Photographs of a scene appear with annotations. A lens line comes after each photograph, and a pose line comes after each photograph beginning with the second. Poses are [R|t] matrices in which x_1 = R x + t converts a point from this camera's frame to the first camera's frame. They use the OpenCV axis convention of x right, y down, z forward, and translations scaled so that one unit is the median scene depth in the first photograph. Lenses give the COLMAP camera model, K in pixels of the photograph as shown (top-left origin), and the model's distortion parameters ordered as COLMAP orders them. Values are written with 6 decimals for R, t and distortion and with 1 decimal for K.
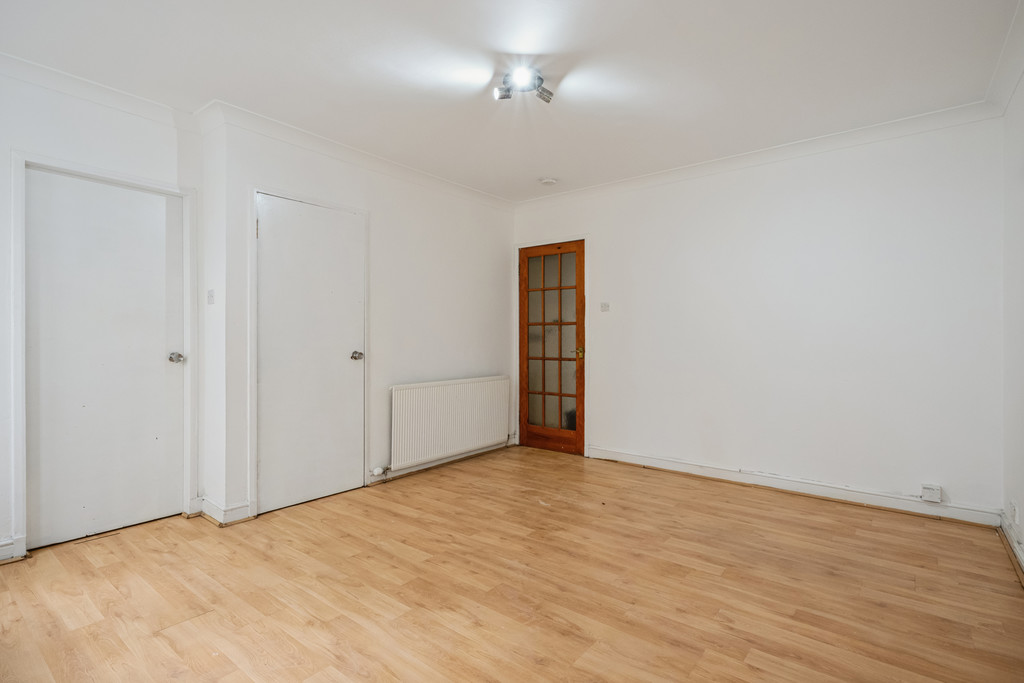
lens RADIAL K [[498.3, 0, 513.9], [0, 498.3, 337.0], [0, 0, 1]] dist [0.002705, -0.001748]
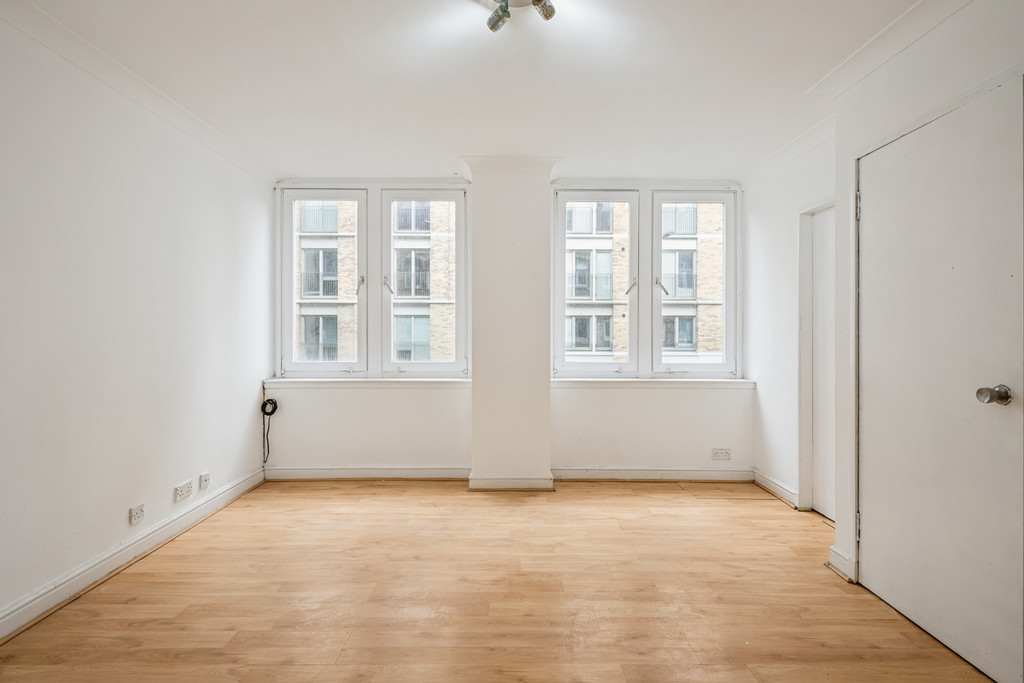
lens RADIAL K [[498.3, 0, 513.9], [0, 498.3, 337.0], [0, 0, 1]] dist [0.002705, -0.001748]
pose [[-0.774960, 0.001184, -0.632009, 0.526605], [-0.001757, 0.999990, 0.004028, -0.030349], [0.632008, 0.004232, -0.774950, 1.750299]]
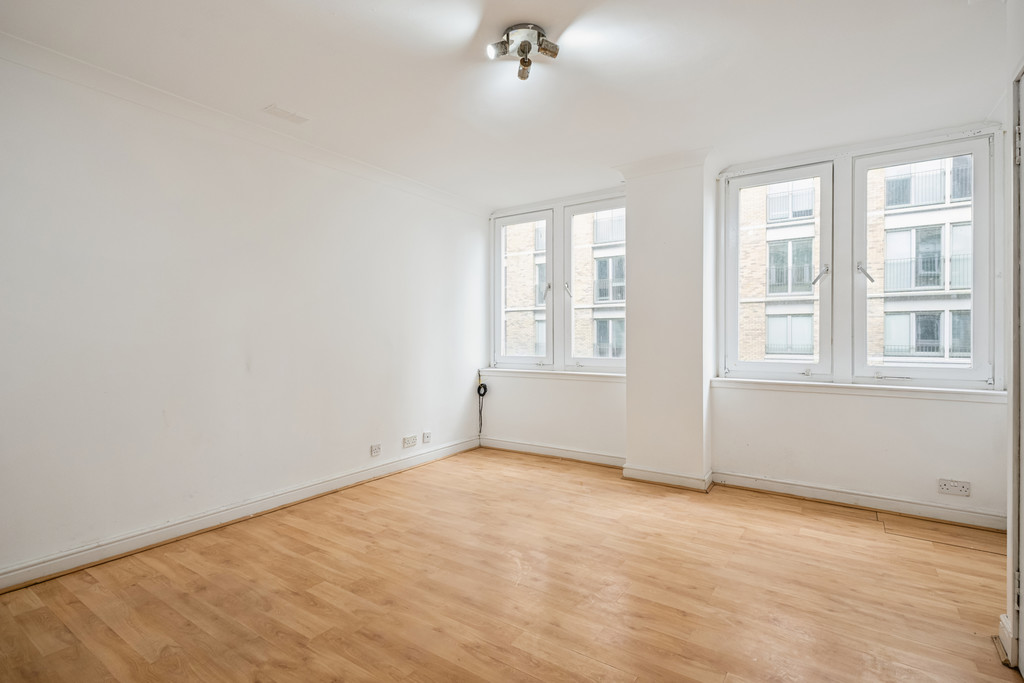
lens RADIAL K [[498.3, 0, 513.9], [0, 498.3, 337.0], [0, 0, 1]] dist [0.002705, -0.001748]
pose [[-0.997544, 0.000290, -0.070042, 0.107690], [0.000380, 0.999999, -0.001281, -0.011591], [0.070041, -0.001305, -0.997543, 2.104900]]
